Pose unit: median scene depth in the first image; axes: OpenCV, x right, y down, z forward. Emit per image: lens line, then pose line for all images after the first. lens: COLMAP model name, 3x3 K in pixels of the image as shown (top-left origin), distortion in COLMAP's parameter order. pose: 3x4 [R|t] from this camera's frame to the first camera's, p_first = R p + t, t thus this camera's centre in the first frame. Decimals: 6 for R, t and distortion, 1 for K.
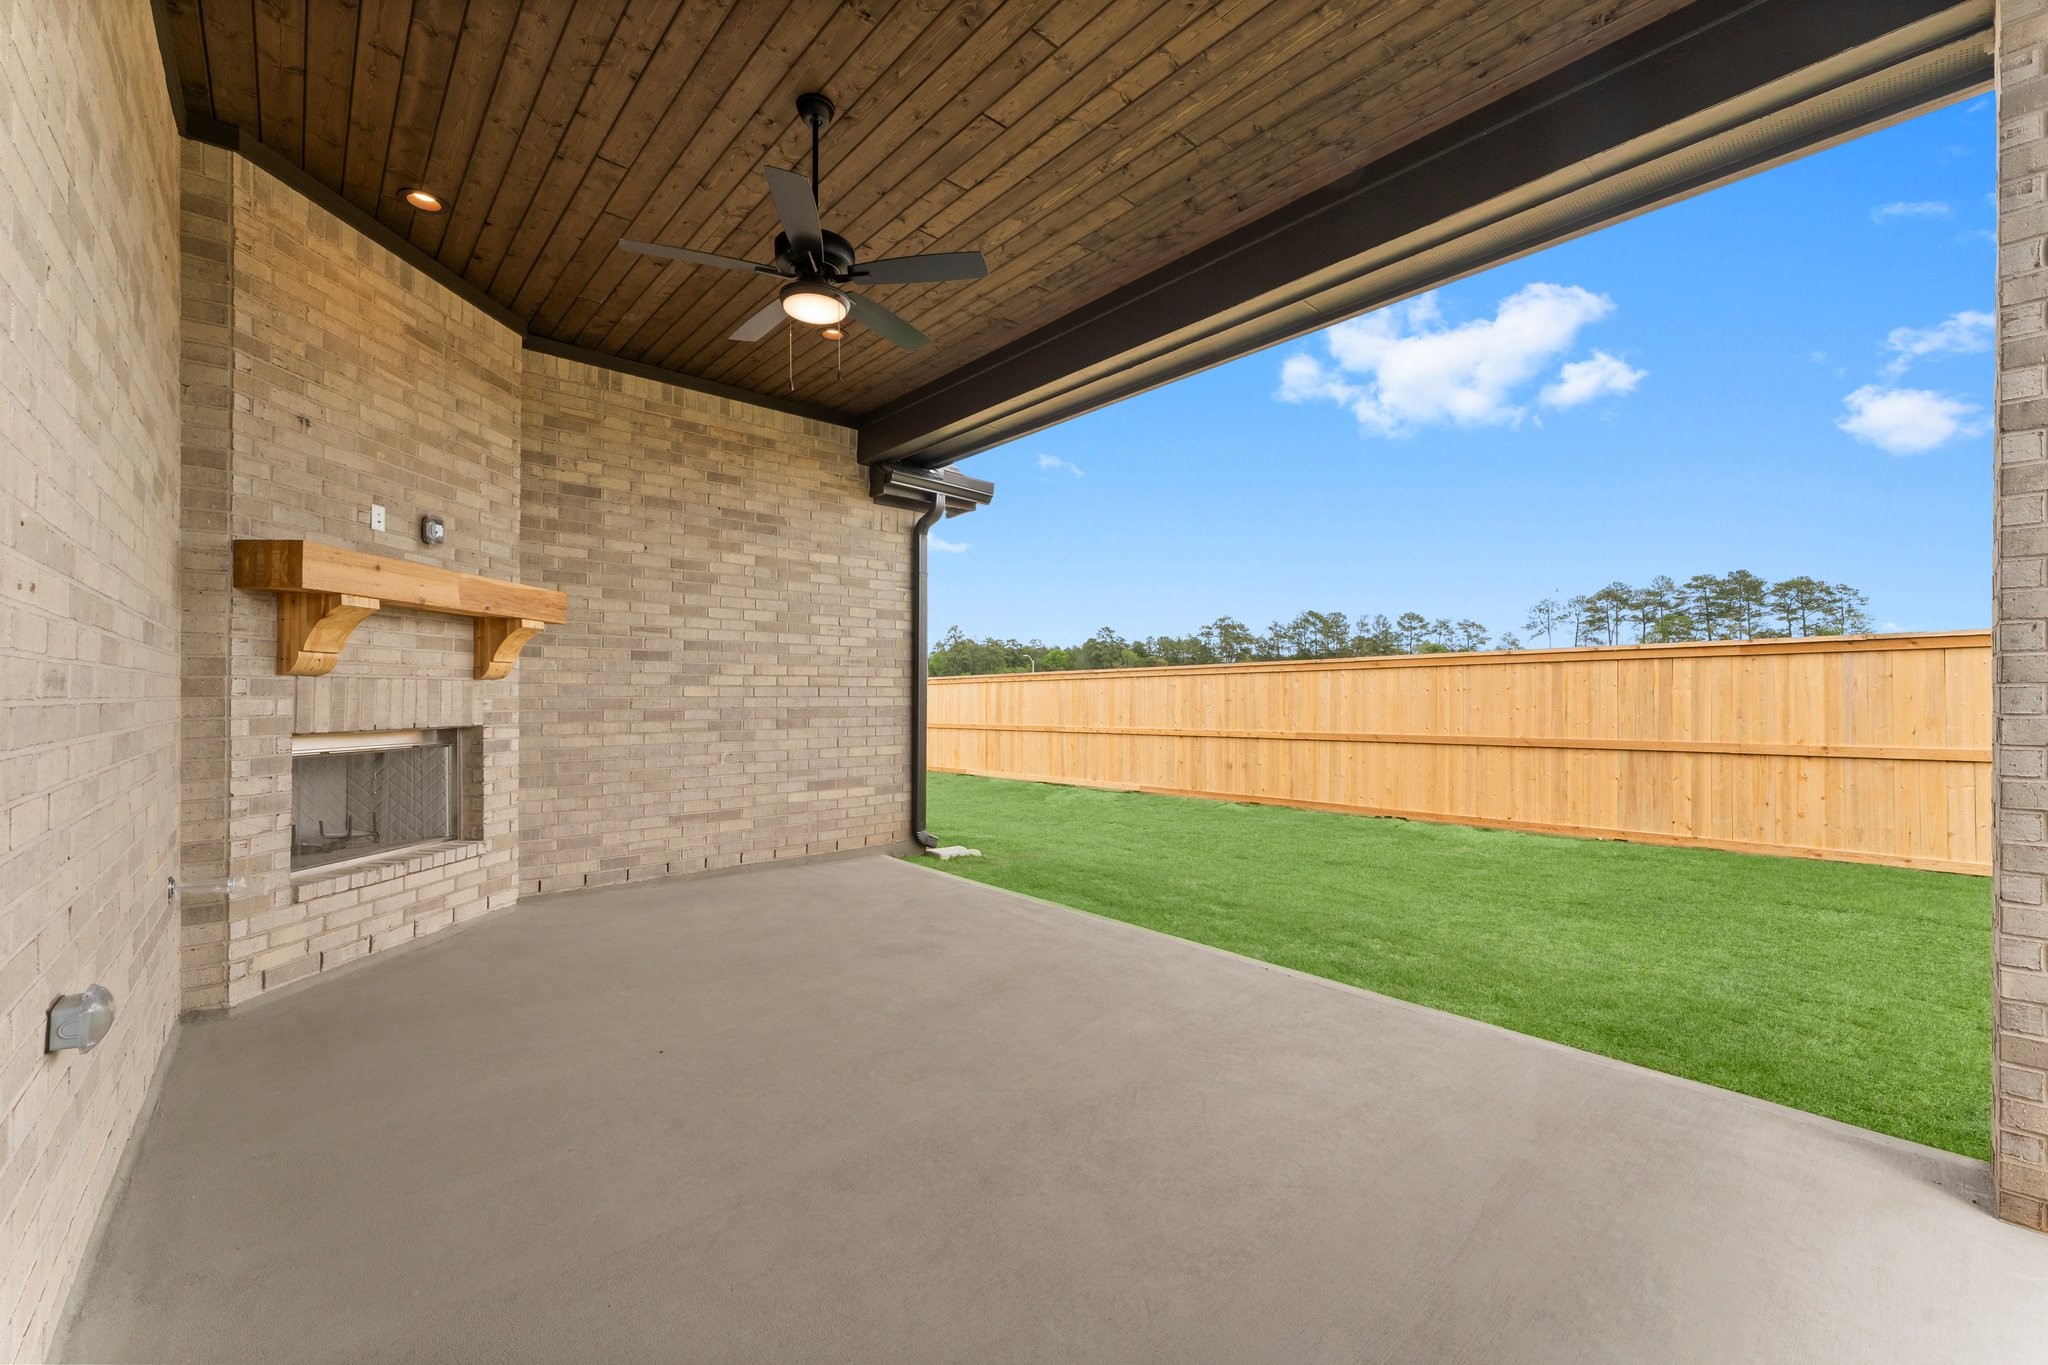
lens RADIAL K [[824.6, 0, 1017.1], [0, 824.6, 697.2], [0, 0, 1]] dist [0.001213, 0.000435]
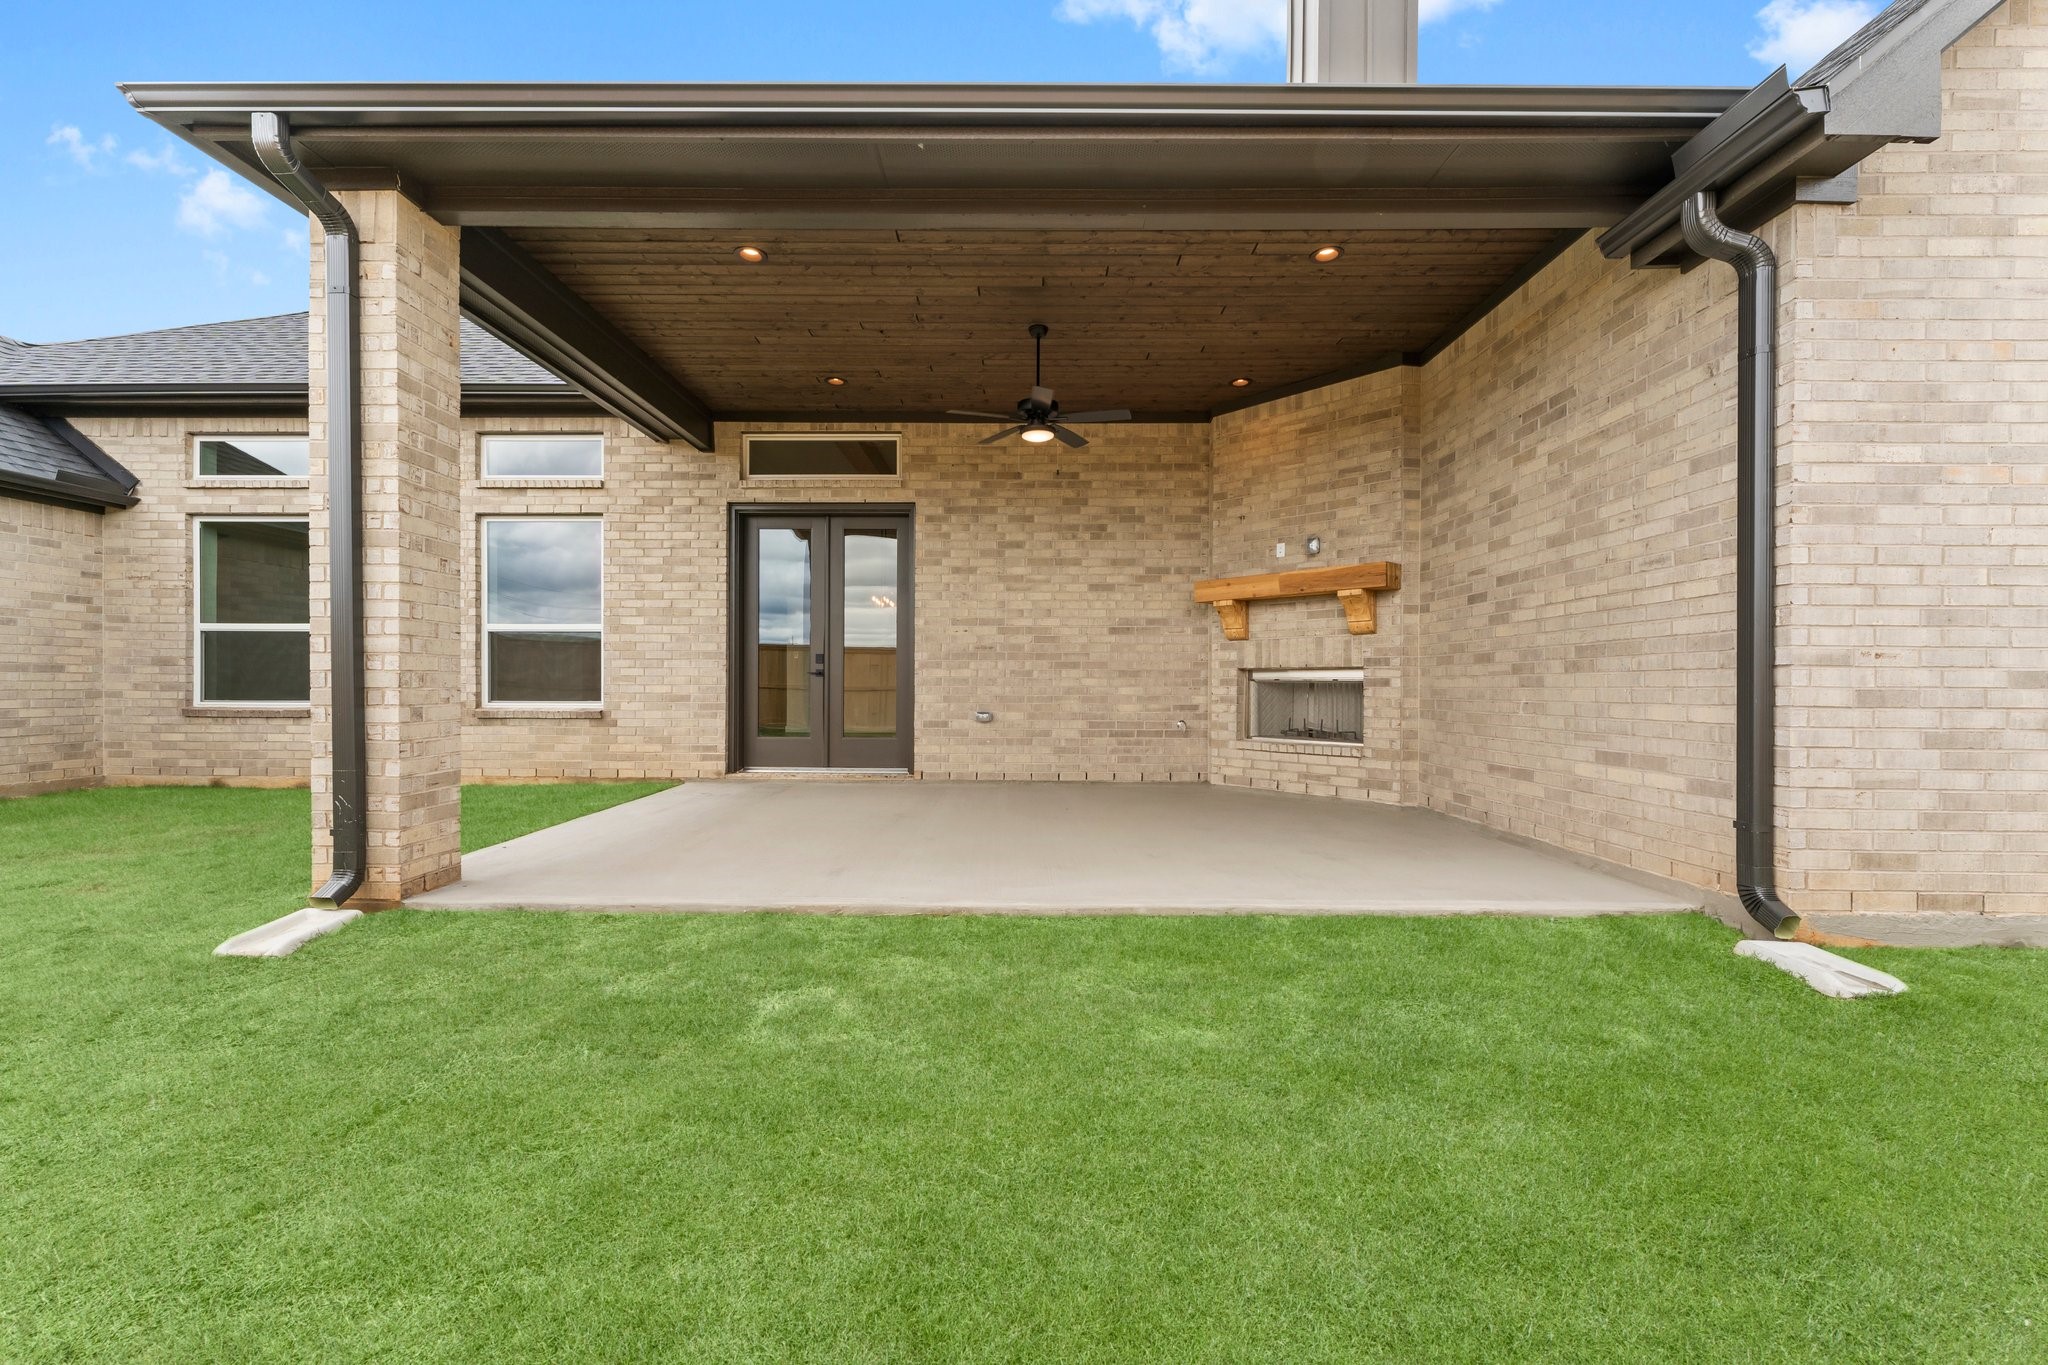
lens RADIAL K [[824.6, 0, 1017.1], [0, 824.6, 697.2], [0, 0, 1]] dist [0.001213, 0.000435]
pose [[-0.677525, 0.002133, -0.735497, 0.622791], [-0.009392, 0.999889, 0.011551, 0.058806], [0.735440, 0.014734, -0.677430, 1.188719]]
